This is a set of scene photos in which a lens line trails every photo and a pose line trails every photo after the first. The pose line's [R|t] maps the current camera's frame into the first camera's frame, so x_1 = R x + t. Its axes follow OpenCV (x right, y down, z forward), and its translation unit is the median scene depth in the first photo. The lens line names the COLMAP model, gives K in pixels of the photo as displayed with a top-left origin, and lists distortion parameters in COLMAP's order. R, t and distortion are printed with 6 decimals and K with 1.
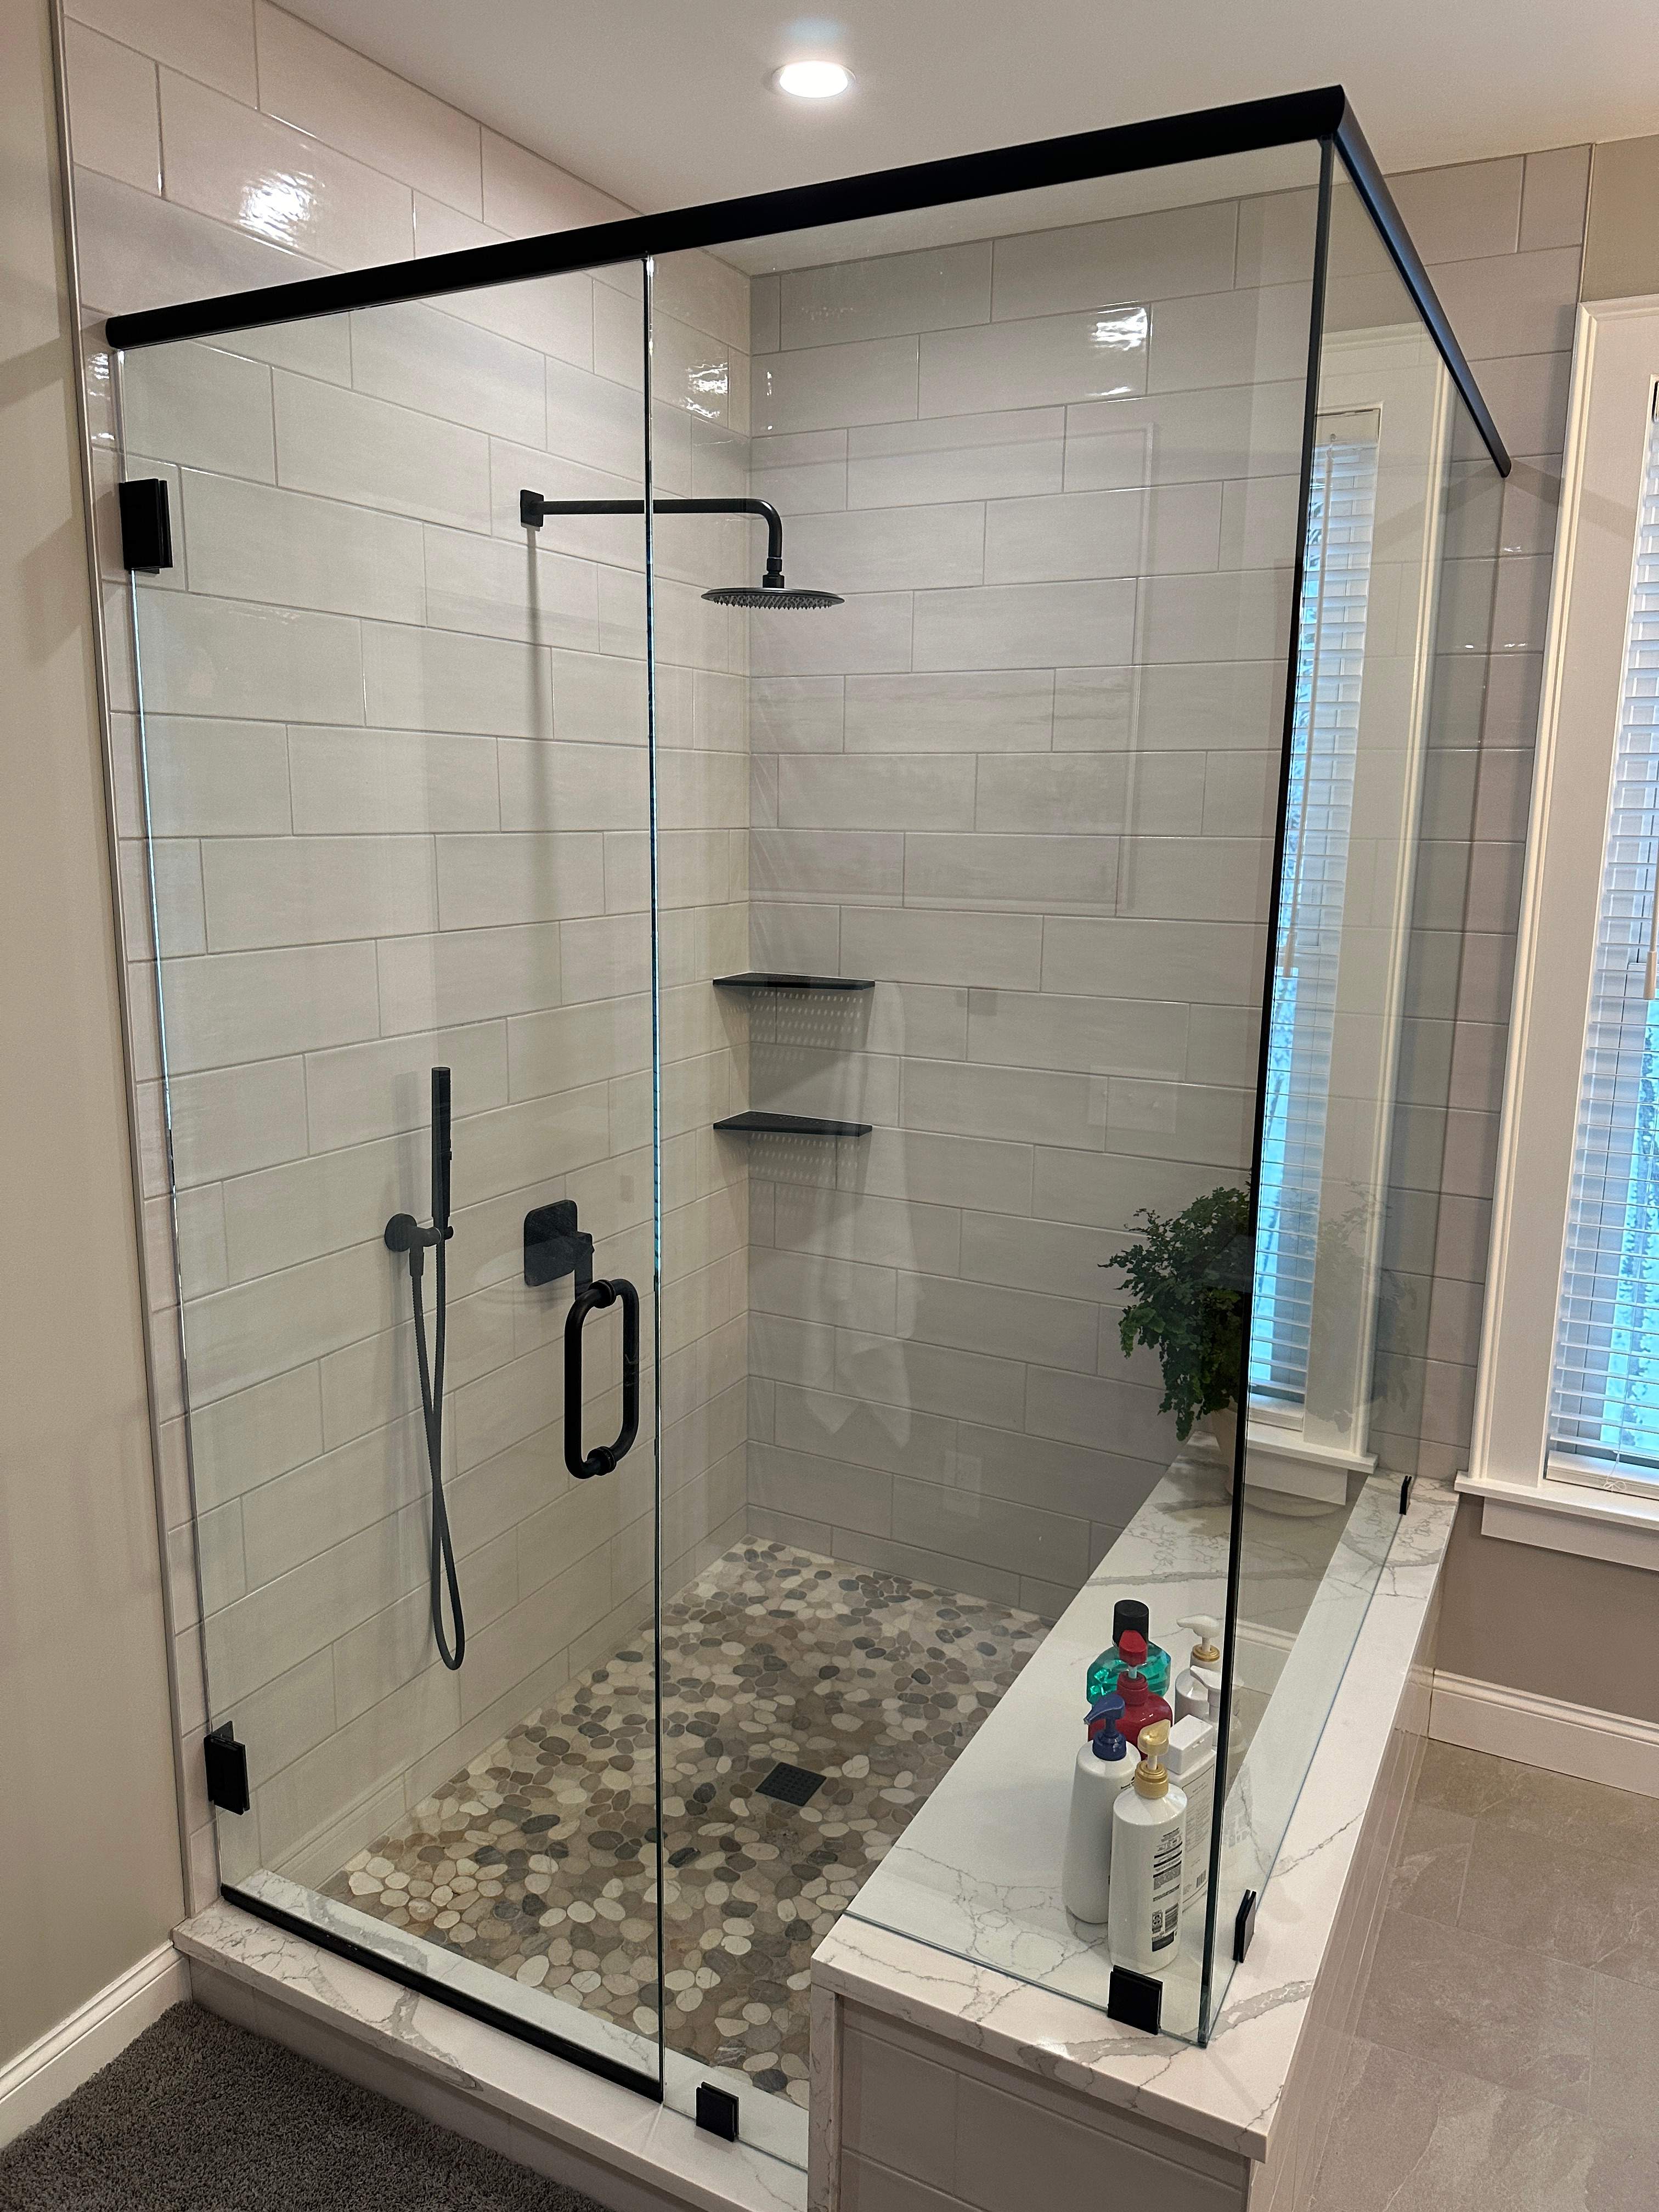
lens RADIAL K [[1563.5, 0, 829.5], [0, 1563.5, 1106.0], [0, 0, 1]] dist [0.074527, -0.093333]
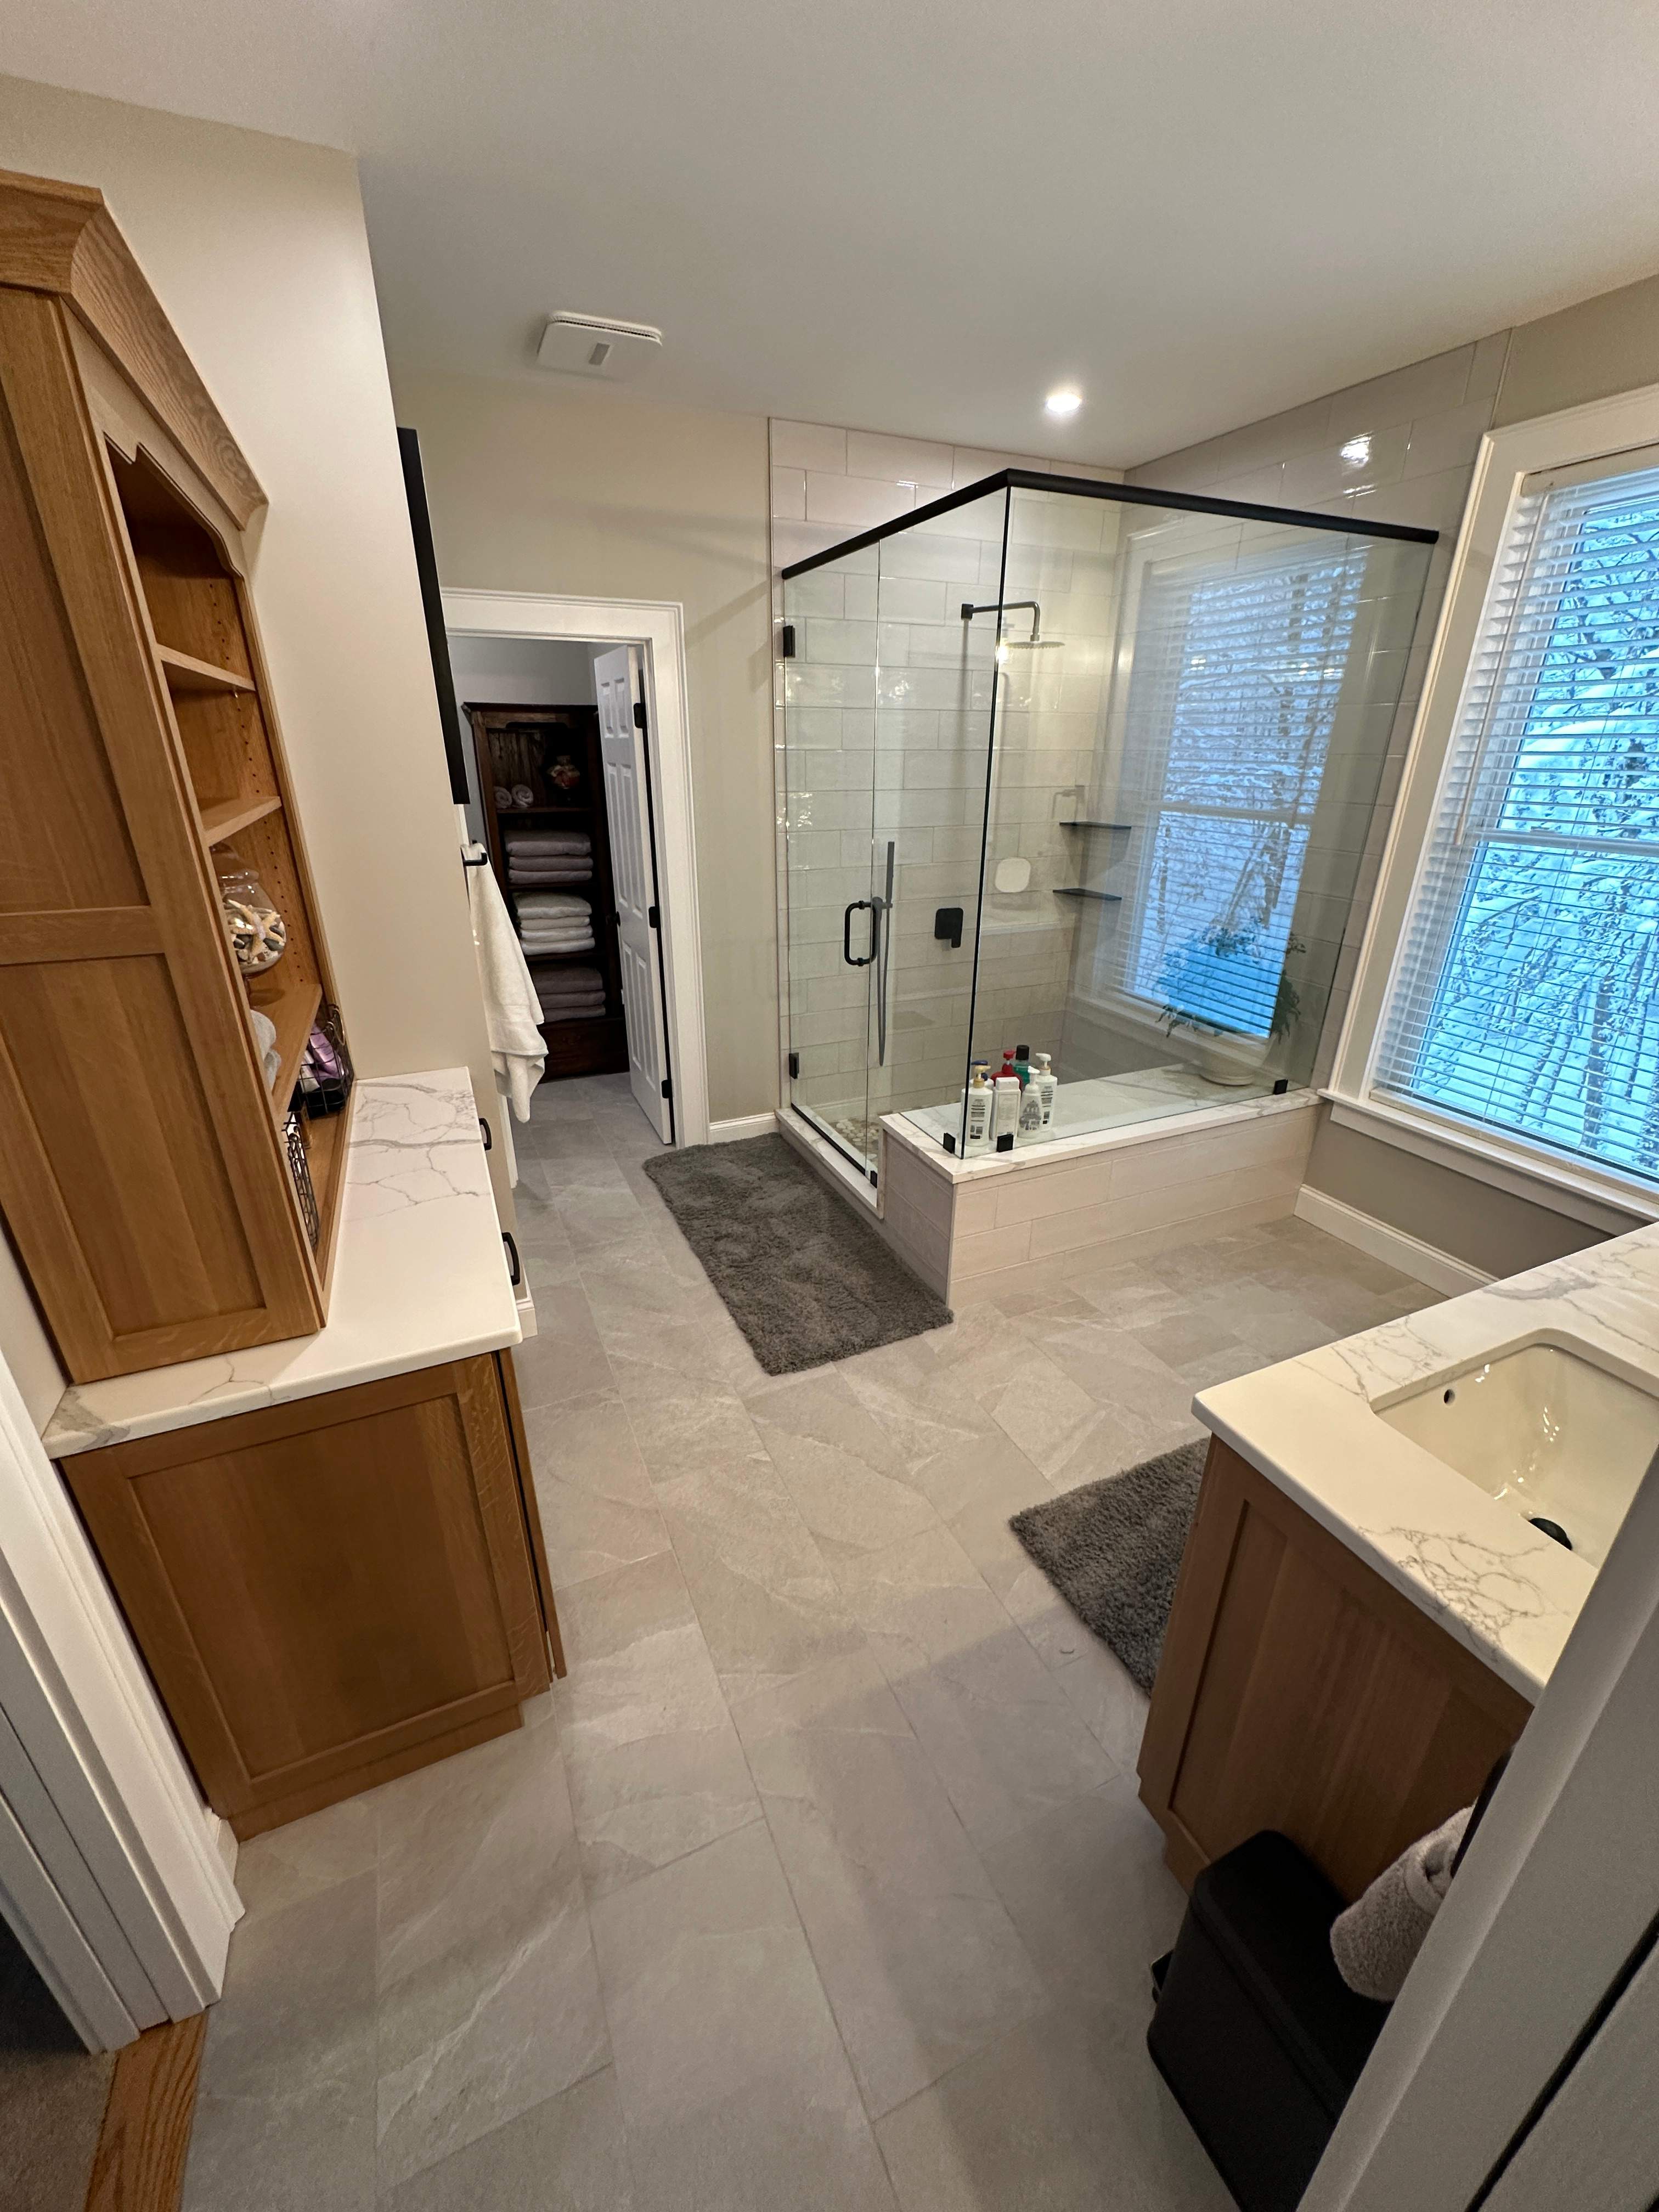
lens RADIAL K [[876.6, 0, 829.5], [0, 876.6, 1106.0], [0, 0, 1]] dist [0.003856, 0.000411]
pose [[0.791646, 0.228635, -0.566589, 0.636741], [-0.116806, 0.966874, 0.226958, 0.087819], [0.599711, -0.113489, 0.792128, -0.322615]]
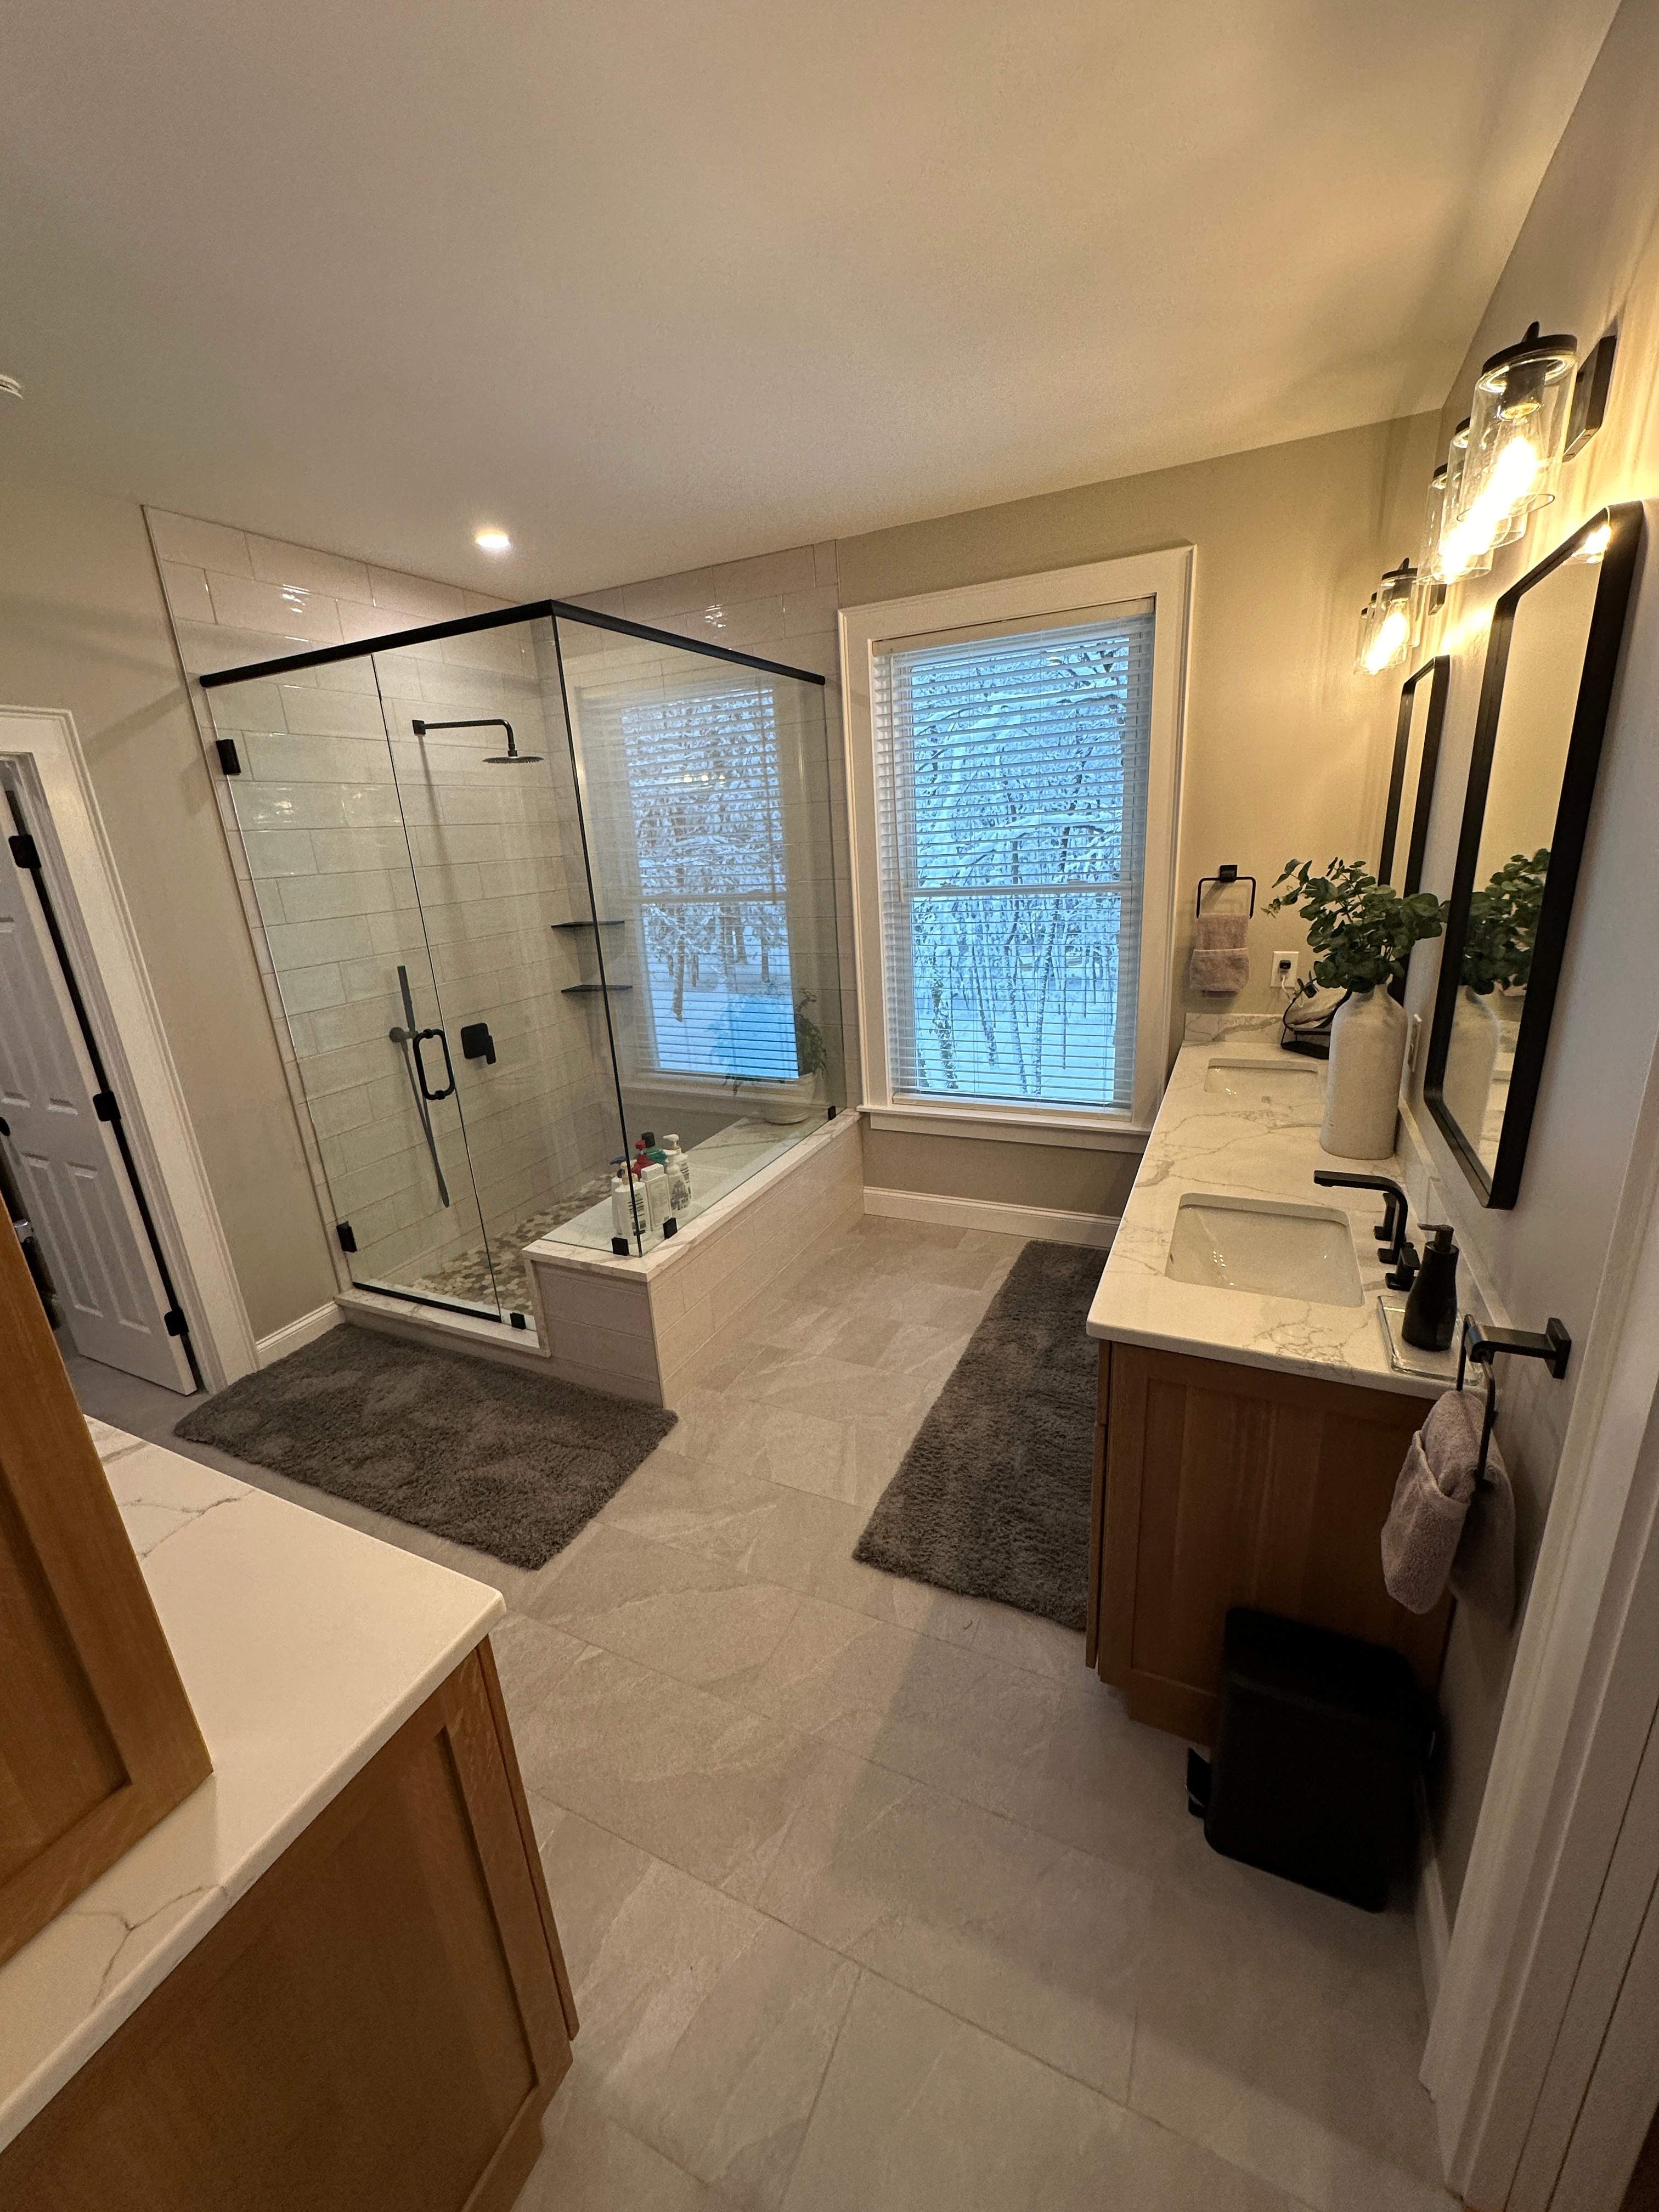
lens RADIAL K [[876.6, 0, 829.5], [0, 876.6, 1106.0], [0, 0, 1]] dist [0.003856, 0.000411]
pose [[0.996644, -0.079796, 0.018230, 0.385105], [0.077395, 0.991198, 0.107411, 0.100309], [-0.026640, -0.105640, 0.994048, -0.421760]]
